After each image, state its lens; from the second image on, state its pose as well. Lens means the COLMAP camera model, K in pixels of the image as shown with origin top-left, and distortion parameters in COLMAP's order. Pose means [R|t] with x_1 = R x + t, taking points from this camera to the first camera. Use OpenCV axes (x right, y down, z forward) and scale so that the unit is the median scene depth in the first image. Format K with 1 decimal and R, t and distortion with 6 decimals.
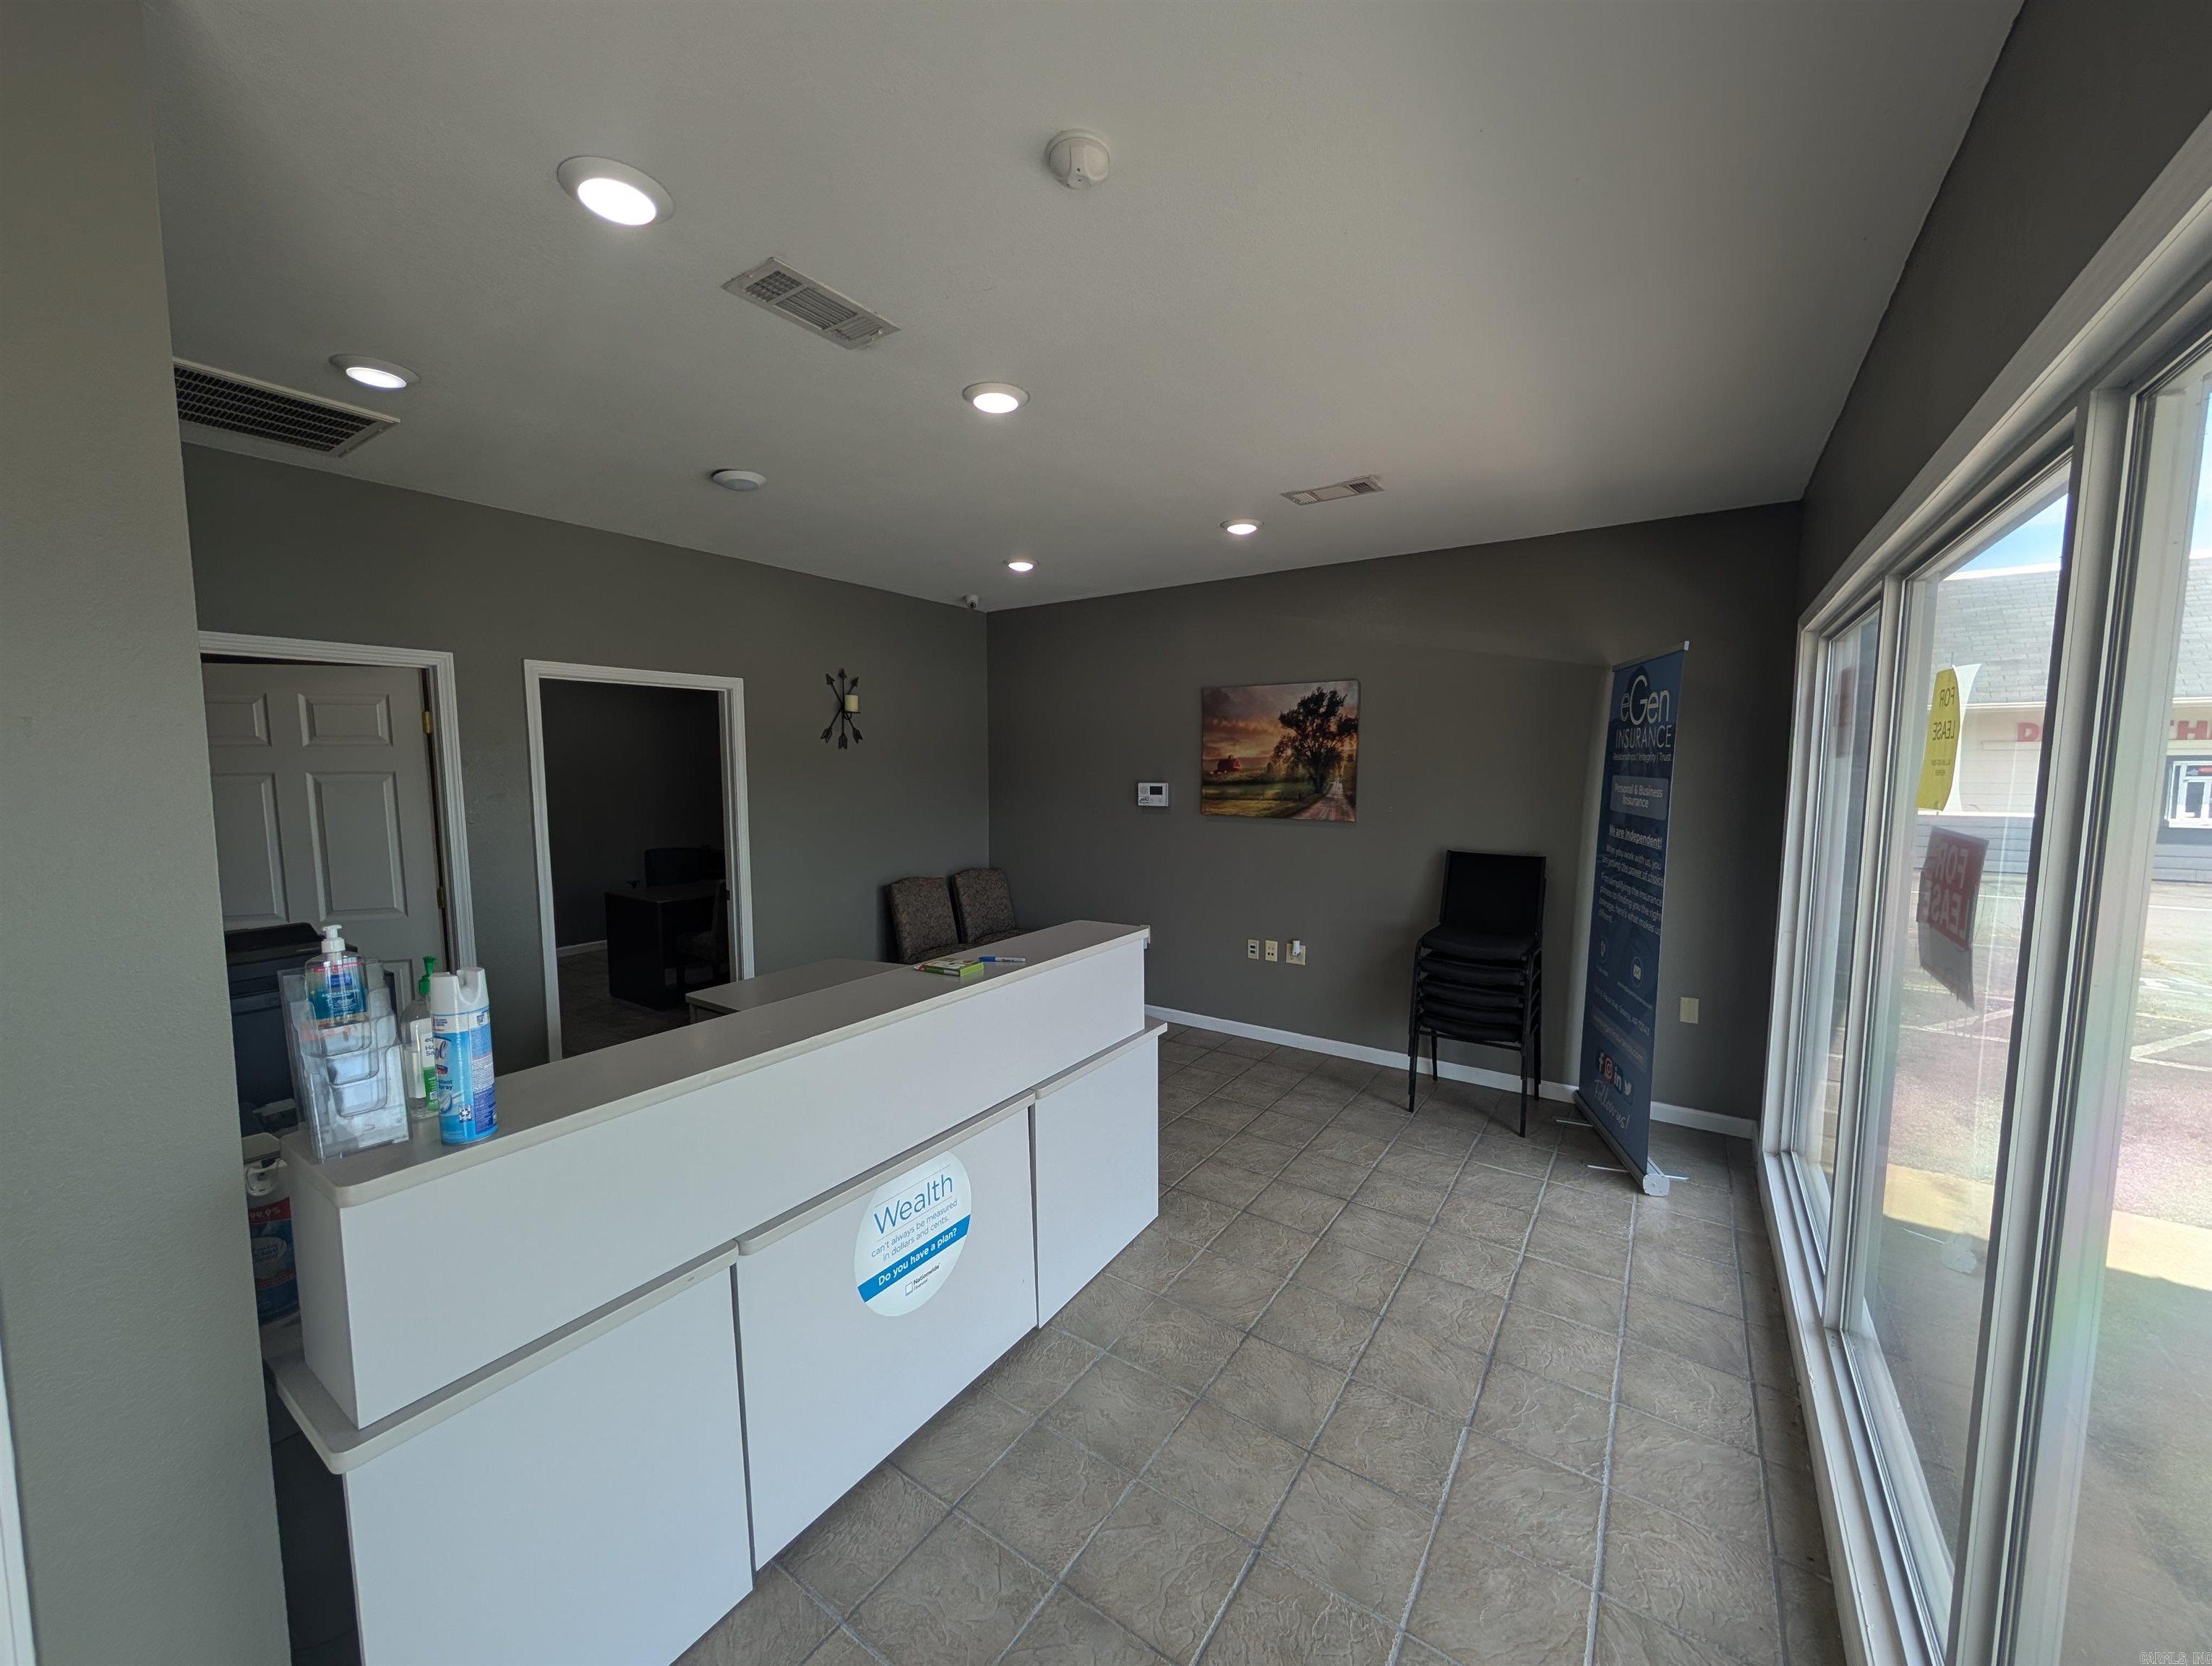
lens RADIAL K [[834.8, 0, 1114.2], [0, 834.8, 835.5], [0, 0, 1]] dist [-0.000172, -0.000485]
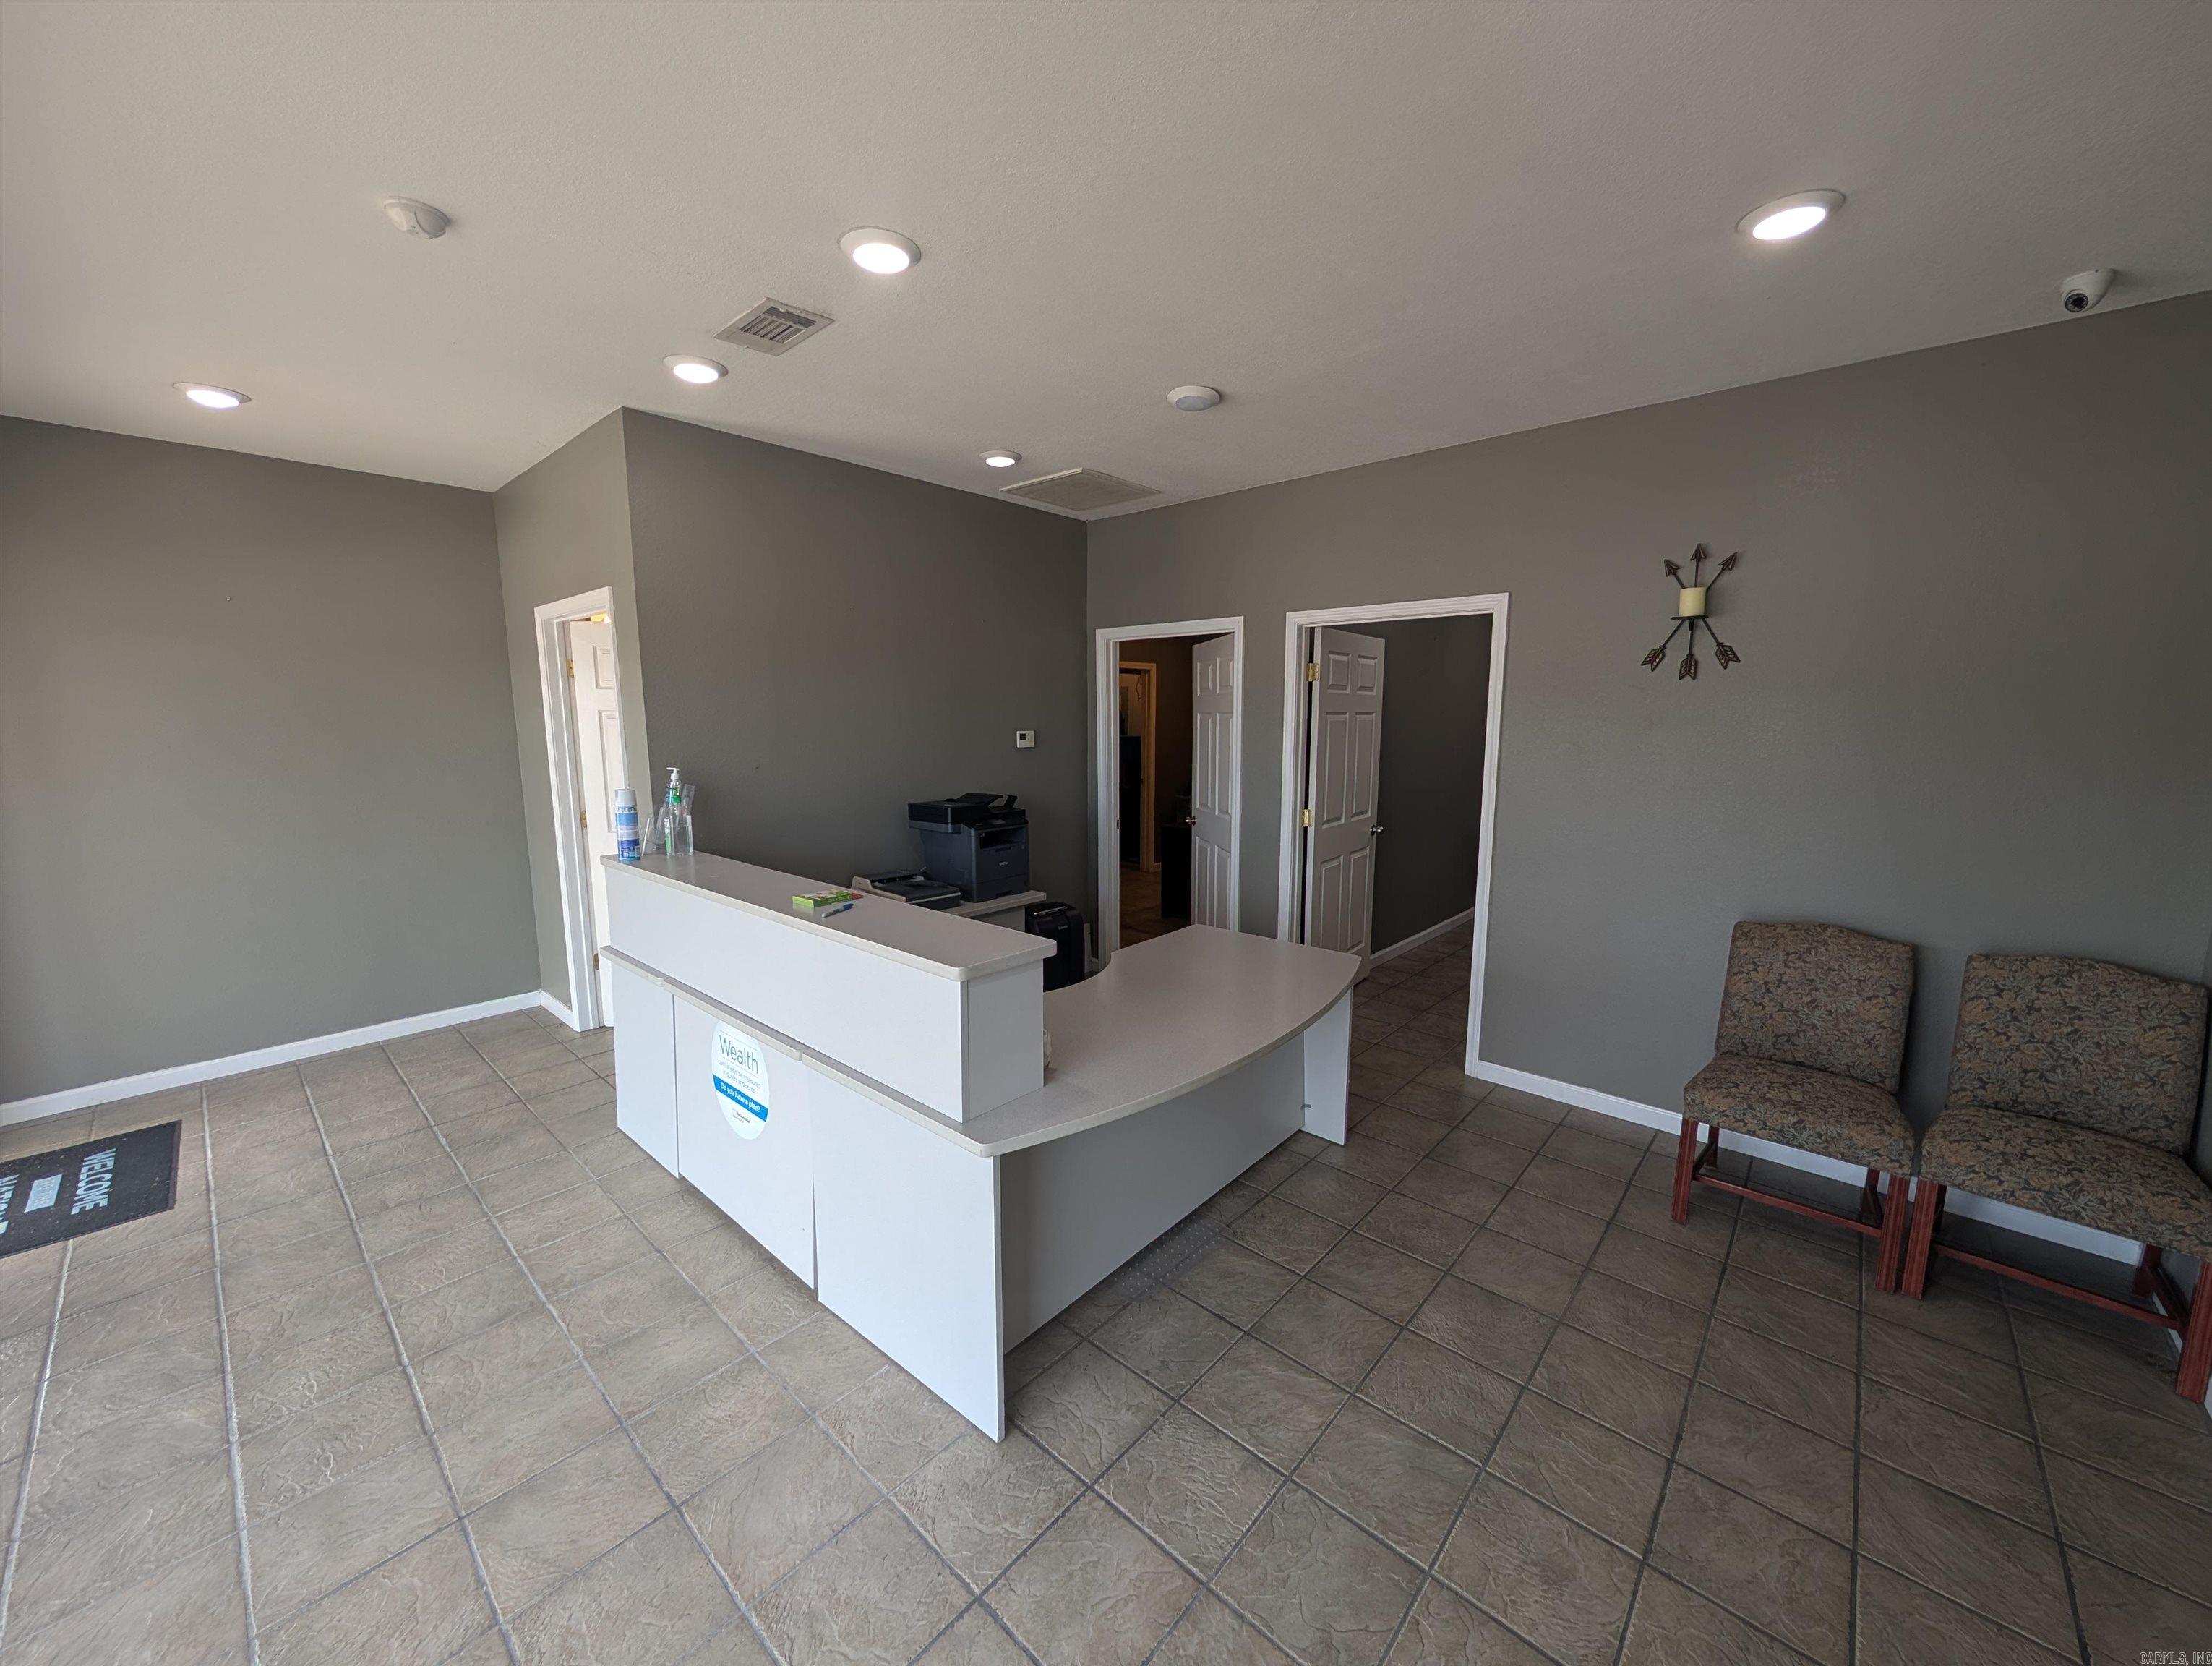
lens RADIAL K [[834.8, 0, 1108.3], [0, 834.8, 836.8], [0, 0, 1]] dist [-0.000172, -0.000485]
pose [[-0.135967, 0.146853, -0.979769, 0.718821], [-0.087817, 0.983274, 0.159565, -0.105453], [0.986814, 0.107736, -0.120797, 1.384199]]
